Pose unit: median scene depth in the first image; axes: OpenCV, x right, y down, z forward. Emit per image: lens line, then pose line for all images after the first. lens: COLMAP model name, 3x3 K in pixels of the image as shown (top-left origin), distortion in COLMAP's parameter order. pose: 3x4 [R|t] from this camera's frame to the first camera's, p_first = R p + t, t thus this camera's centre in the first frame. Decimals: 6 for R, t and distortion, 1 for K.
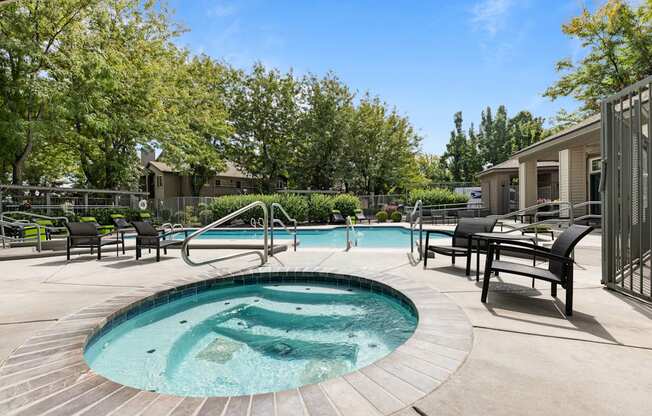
lens RADIAL K [[292.5, 0, 320.0], [0, 292.5, 209.3], [0, 0, 1]] dist [0.002775, 0.000546]
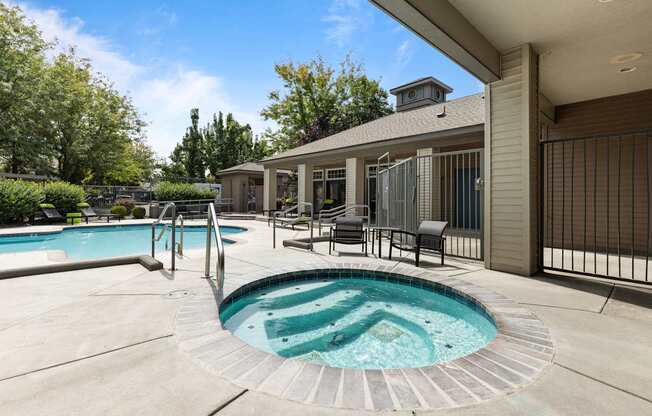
lens RADIAL K [[296.7, 0, 321.3], [0, 296.7, 201.2], [0, 0, 1]] dist [0.002301, 0.000505]
pose [[0.589336, 0.019193, 0.807660, -0.126672], [-0.015557, 0.999802, -0.012407, -0.004774], [-0.807738, -0.005253, 0.589518, 0.043057]]
